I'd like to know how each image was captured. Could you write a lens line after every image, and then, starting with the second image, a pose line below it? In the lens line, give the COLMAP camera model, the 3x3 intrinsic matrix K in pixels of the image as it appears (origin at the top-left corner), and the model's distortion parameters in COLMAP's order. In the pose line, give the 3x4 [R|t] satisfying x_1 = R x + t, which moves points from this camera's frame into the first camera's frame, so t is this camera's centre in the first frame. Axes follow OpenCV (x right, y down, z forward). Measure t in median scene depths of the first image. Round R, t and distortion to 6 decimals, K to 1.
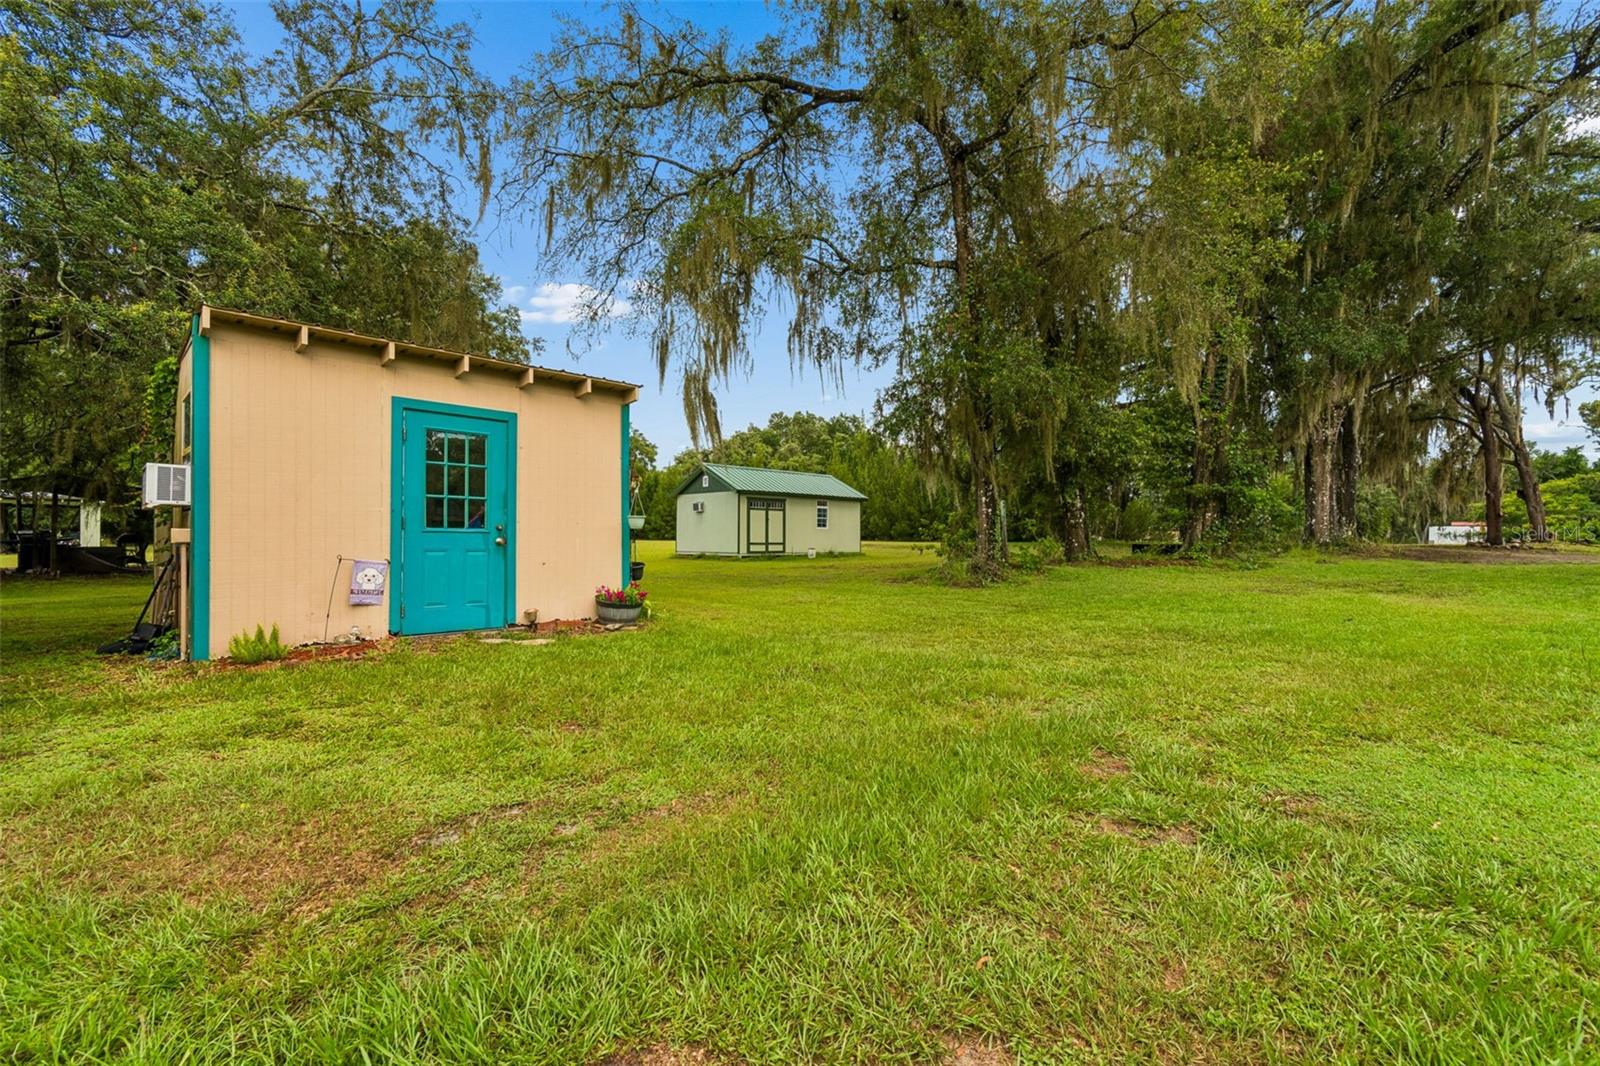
lens RADIAL K [[693.7, 0, 801.3], [0, 693.7, 534.6], [0, 0, 1]] dist [-0.001024, -0.000753]
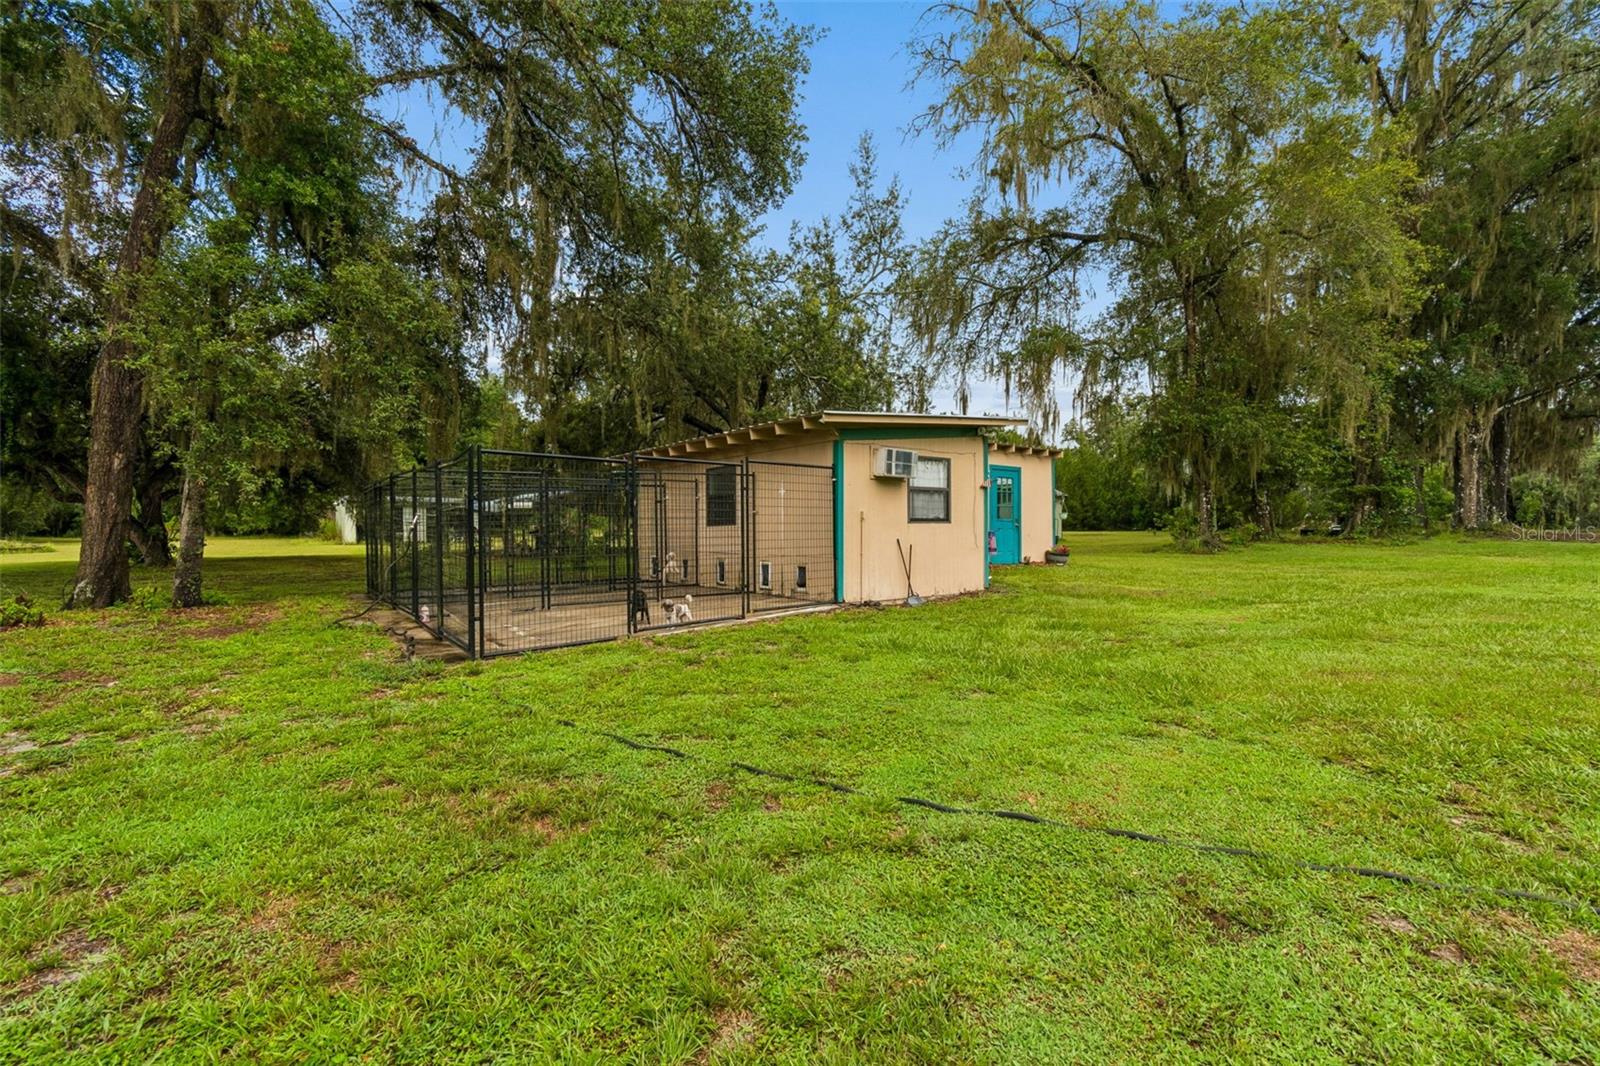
lens RADIAL K [[693.7, 0, 800.5], [0, 693.7, 529.8], [0, 0, 1]] dist [-0.001024, -0.000753]
pose [[0.988530, -0.006861, -0.150872, -0.346264], [0.007206, 0.999973, 0.001741, 0.006719], [0.150856, -0.002809, 0.988552, -0.580002]]
